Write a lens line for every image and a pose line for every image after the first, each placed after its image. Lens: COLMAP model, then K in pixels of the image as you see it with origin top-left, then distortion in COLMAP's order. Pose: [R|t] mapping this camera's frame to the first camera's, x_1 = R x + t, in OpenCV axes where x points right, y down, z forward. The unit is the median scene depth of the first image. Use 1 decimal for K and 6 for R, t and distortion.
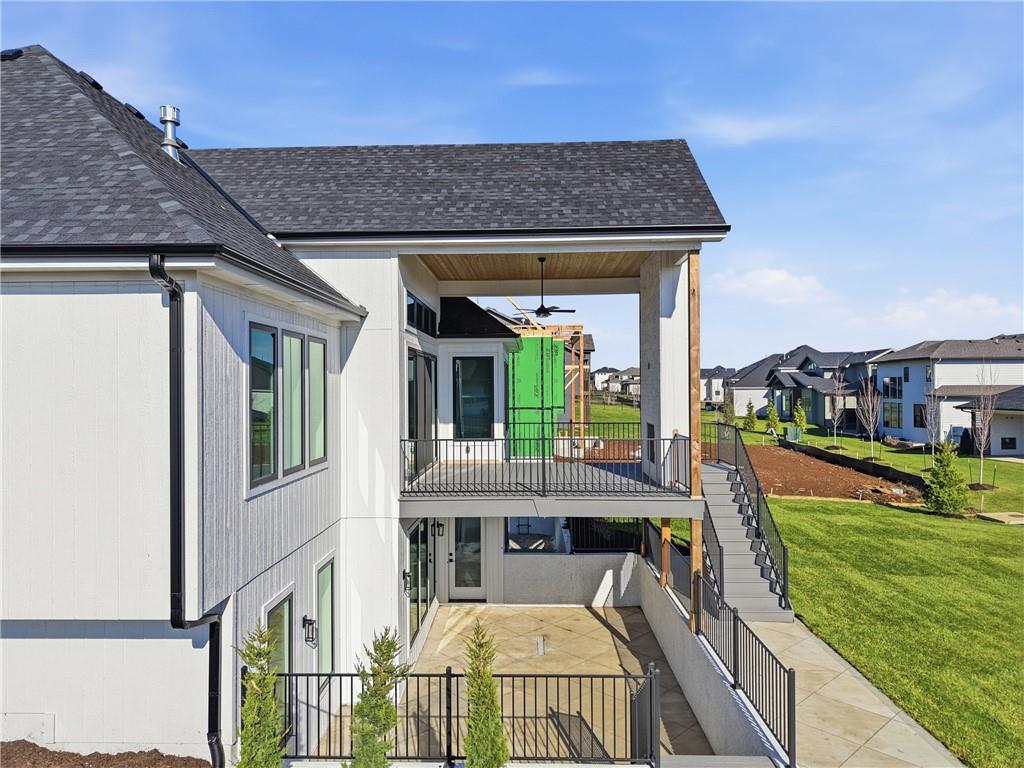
lens RADIAL K [[702.5, 0, 510.6], [0, 702.5, 389.2], [0, 0, 1]] dist [0.005450, -0.007182]
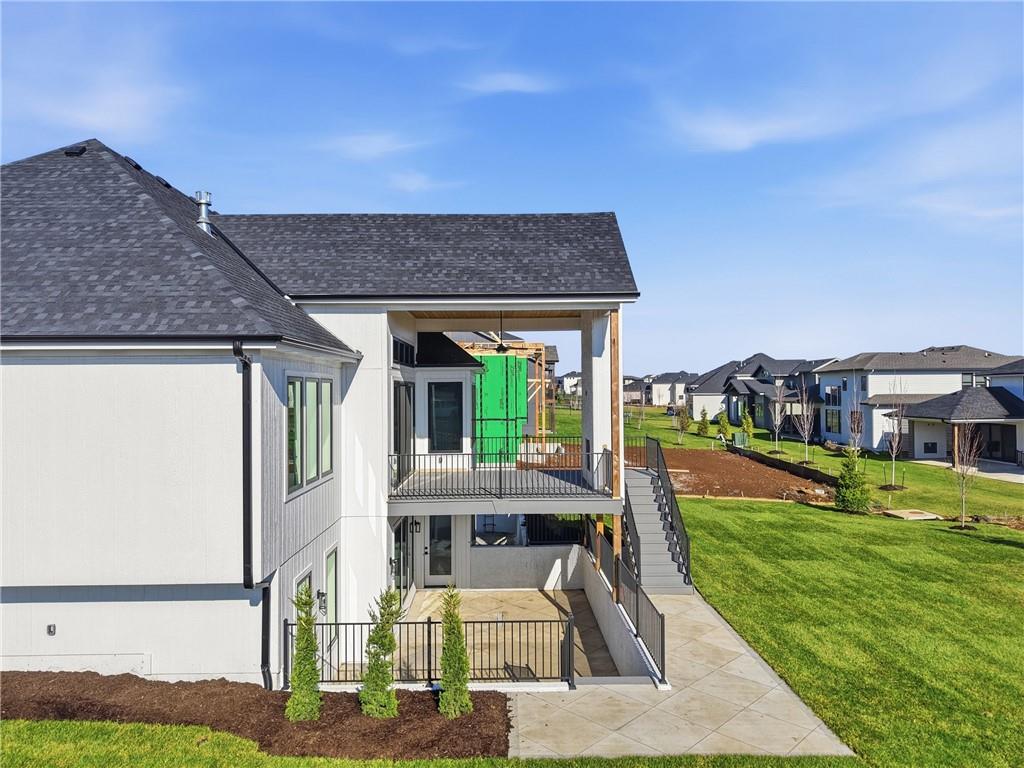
lens RADIAL K [[702.5, 0, 514.2], [0, 702.5, 386.8], [0, 0, 1]] dist [0.005450, -0.007182]
pose [[0.998888, -0.000405, 0.047141, 0.010831], [0.000743, 0.999974, -0.007141, -0.039176], [-0.047137, 0.007168, 0.998863, -0.263388]]
